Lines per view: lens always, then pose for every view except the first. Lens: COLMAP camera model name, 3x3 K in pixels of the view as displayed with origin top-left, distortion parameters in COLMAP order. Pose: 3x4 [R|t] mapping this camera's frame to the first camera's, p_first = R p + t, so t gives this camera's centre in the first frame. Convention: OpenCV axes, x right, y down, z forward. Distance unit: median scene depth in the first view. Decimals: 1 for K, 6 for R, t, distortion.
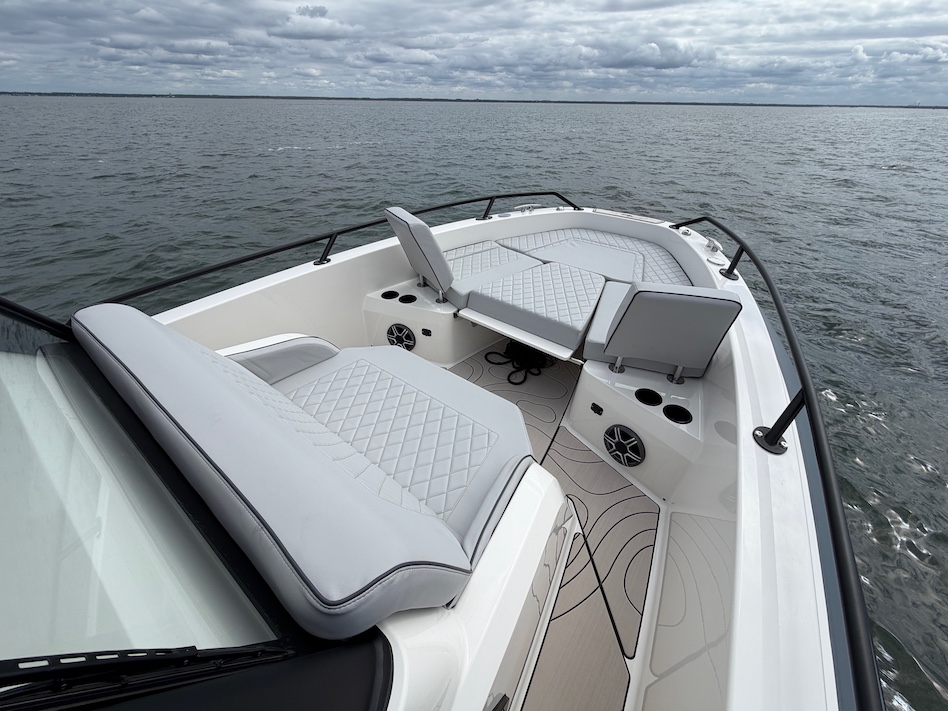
lens RADIAL K [[391.6, 0, 475.4], [0, 391.6, 355.5], [0, 0, 1]] dist [0.003671, 0.000009]
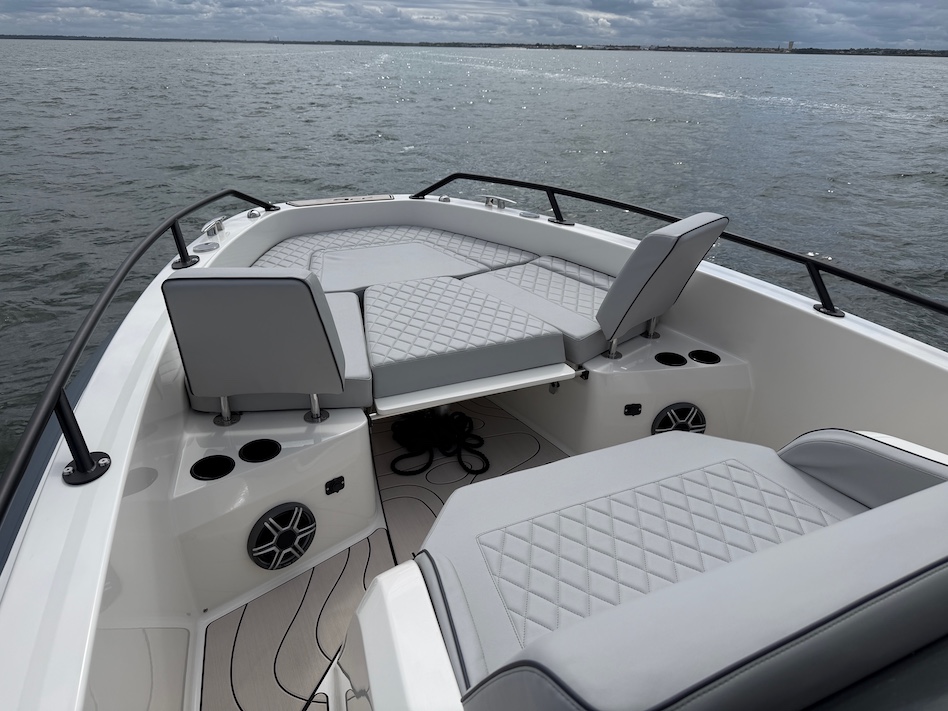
lens RADIAL K [[661.1, 0, 474.9], [0, 661.1, 355.1], [0, 0, 1]] dist [0.065739, -0.009374]
pose [[0.439339, -0.392696, 0.807943, -0.528913], [0.497759, 0.855116, 0.144956, -0.188011], [-0.747808, 0.338476, 0.571154, 0.288079]]
